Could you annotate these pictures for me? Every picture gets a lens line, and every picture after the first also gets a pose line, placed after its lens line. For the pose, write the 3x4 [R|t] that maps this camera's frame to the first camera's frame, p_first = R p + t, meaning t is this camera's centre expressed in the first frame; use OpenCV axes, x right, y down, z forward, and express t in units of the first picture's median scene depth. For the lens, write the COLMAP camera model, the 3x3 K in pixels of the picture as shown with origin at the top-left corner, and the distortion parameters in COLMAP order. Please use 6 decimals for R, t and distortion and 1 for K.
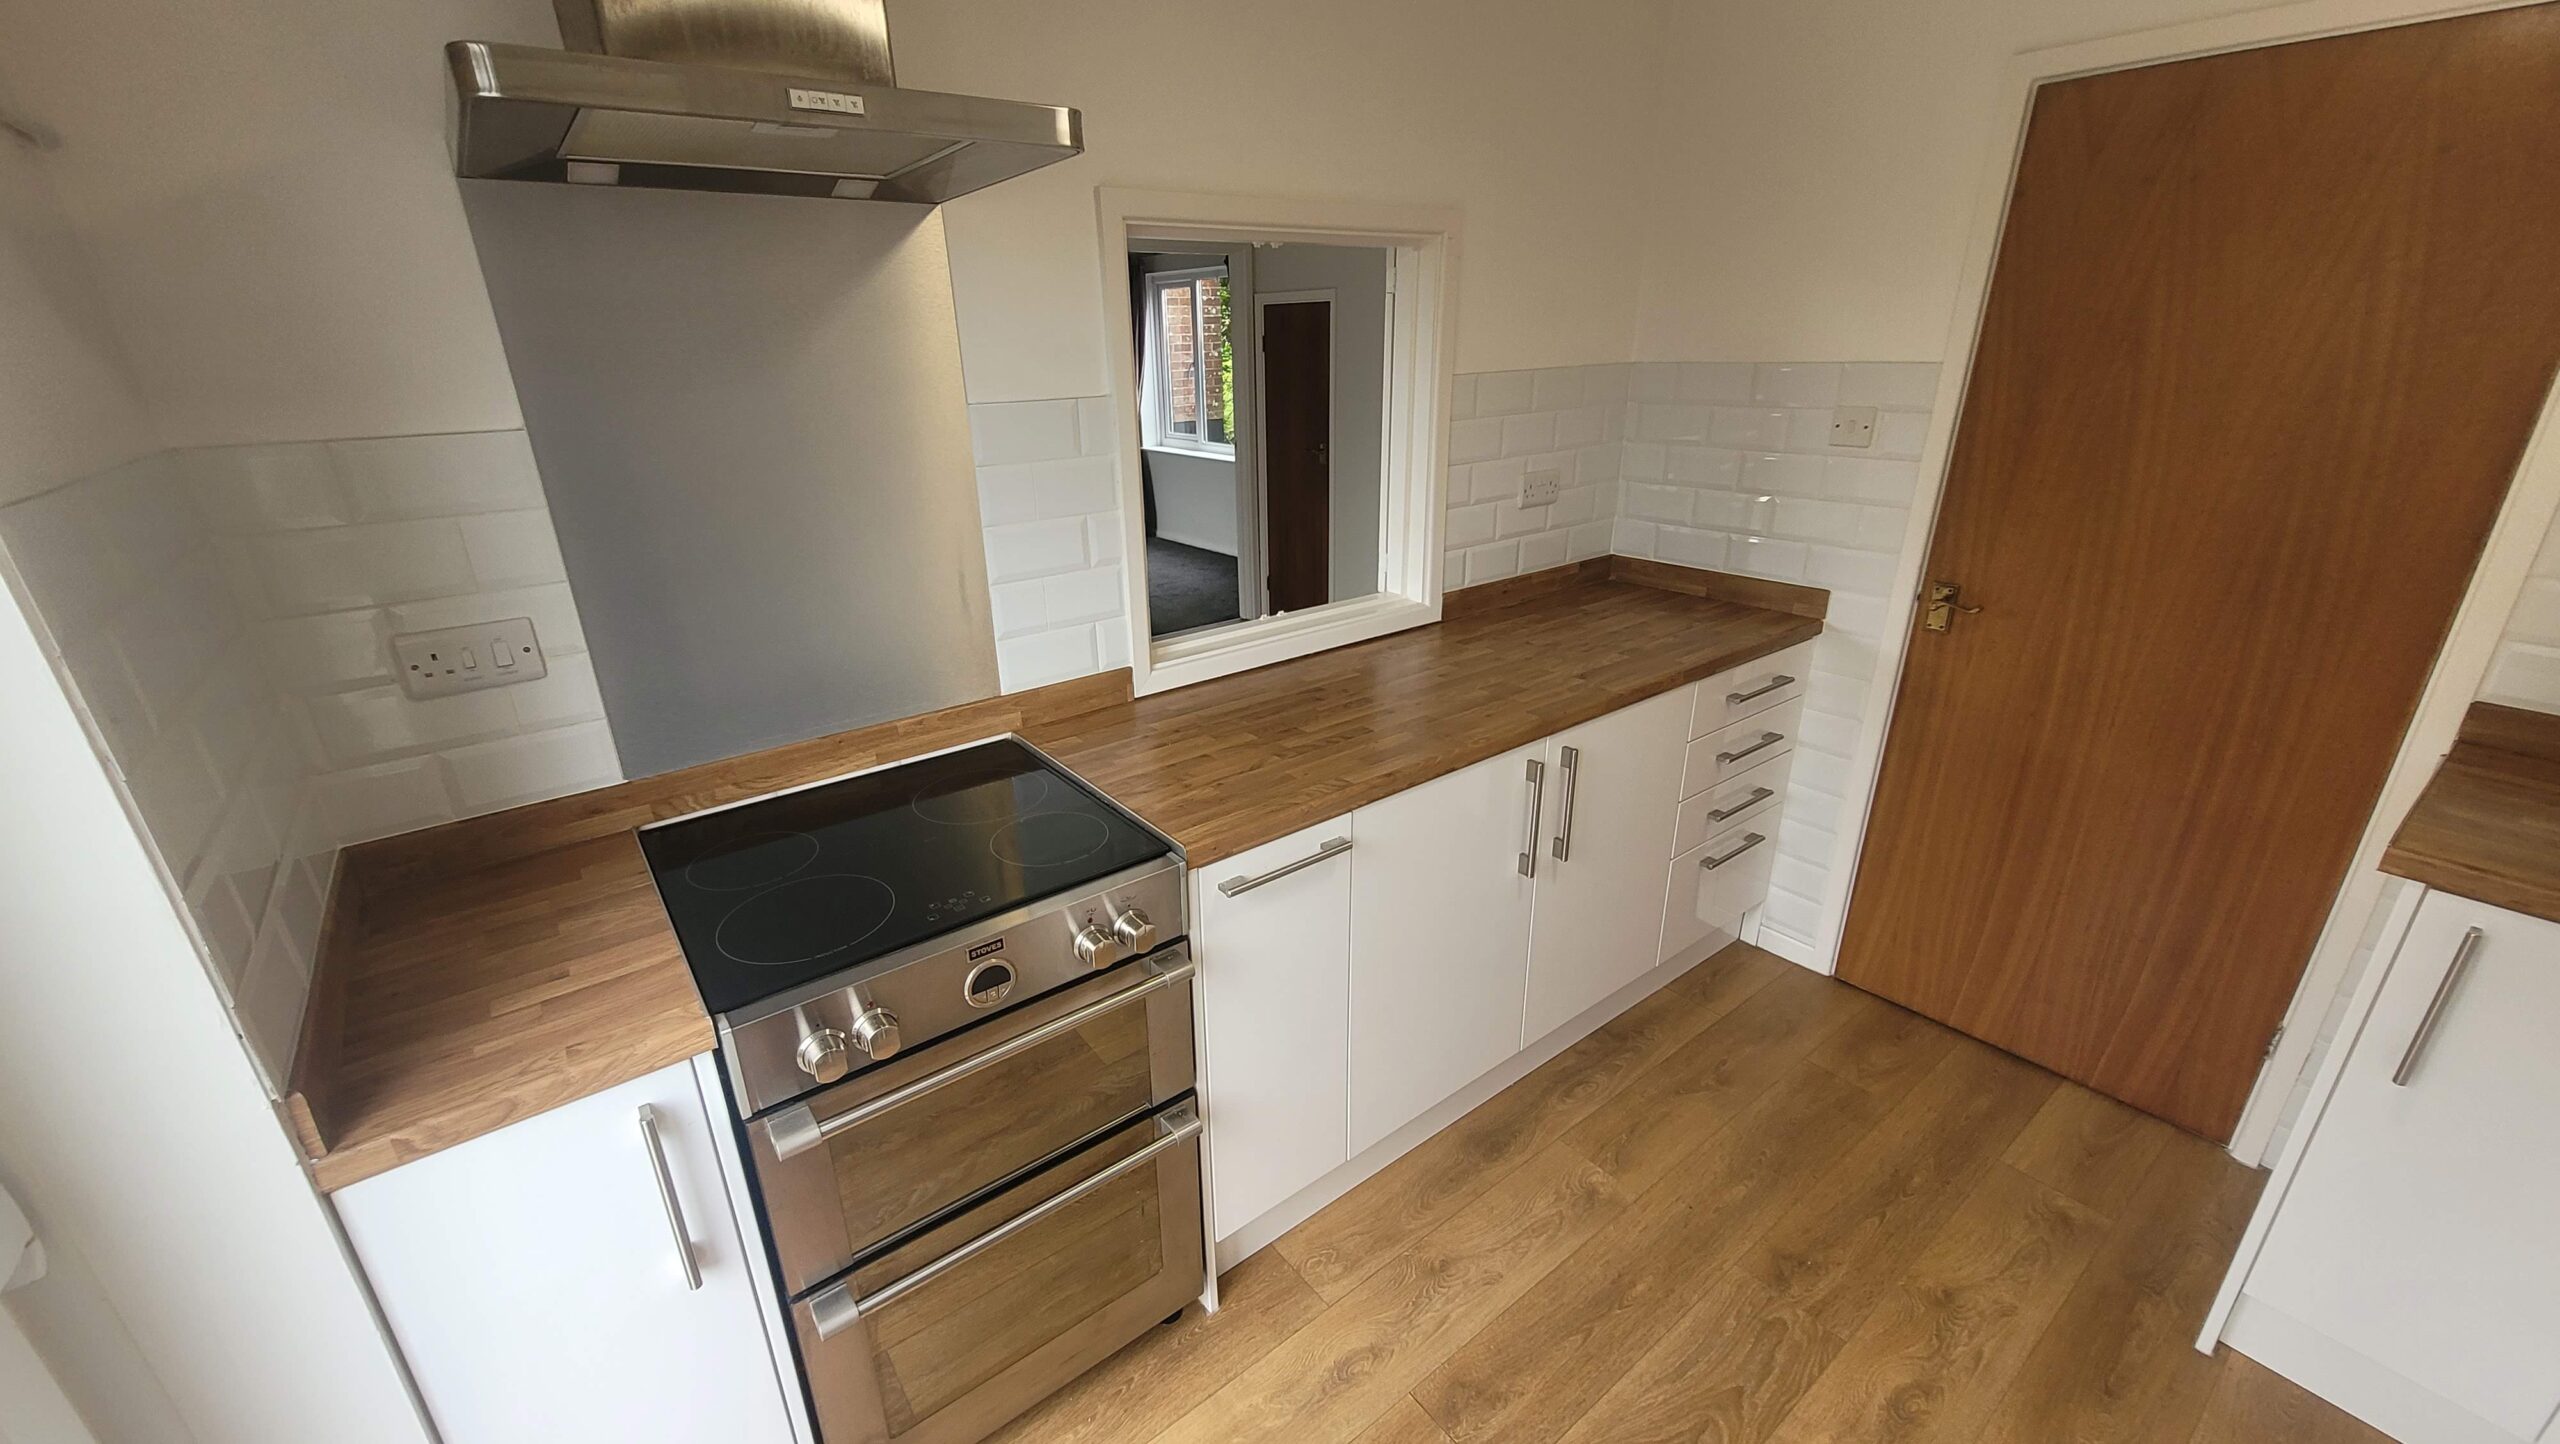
lens RADIAL K [[997.1, 0, 1278.5], [0, 997.1, 724.0], [0, 0, 1]] dist [0.002015, 0.000206]
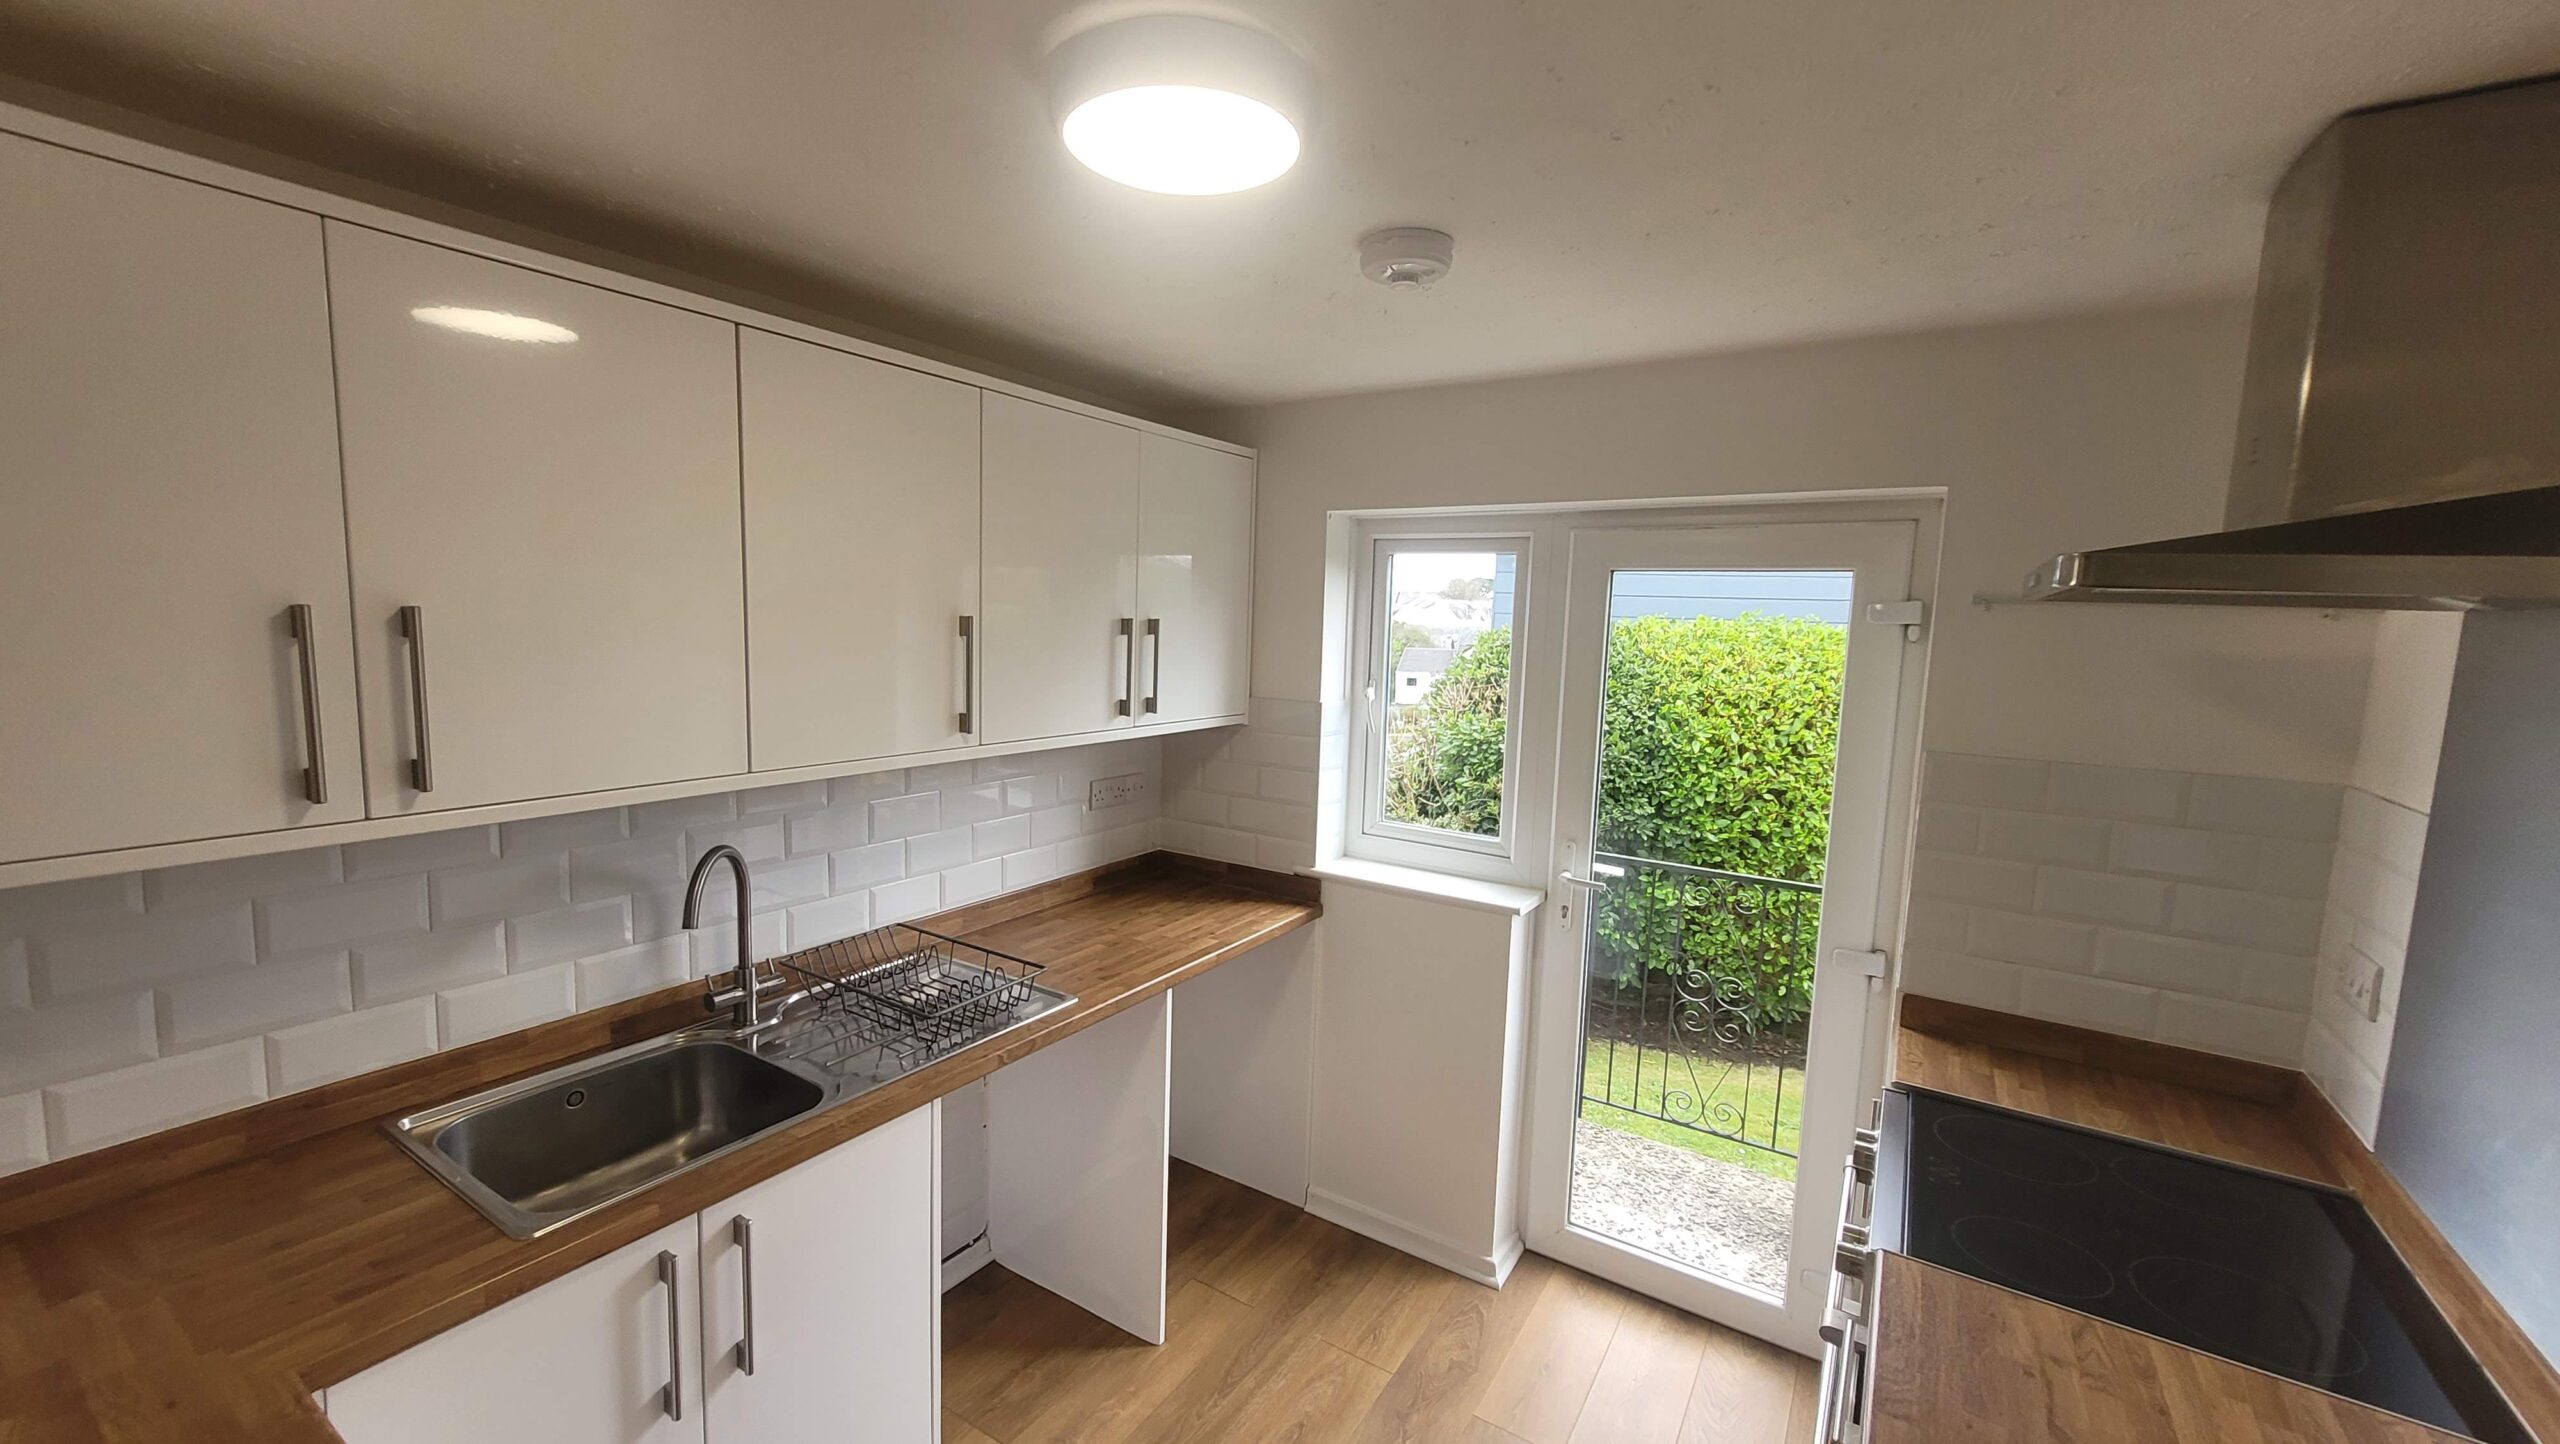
lens RADIAL K [[997.1, 0, 1266.4], [0, 997.1, 730.8], [0, 0, 1]] dist [0.002015, 0.000206]
pose [[-0.945532, 0.018488, -0.325003, 0.846752], [-0.137915, 0.881605, 0.451389, -0.737735], [0.294870, 0.471626, -0.831036, 1.600785]]
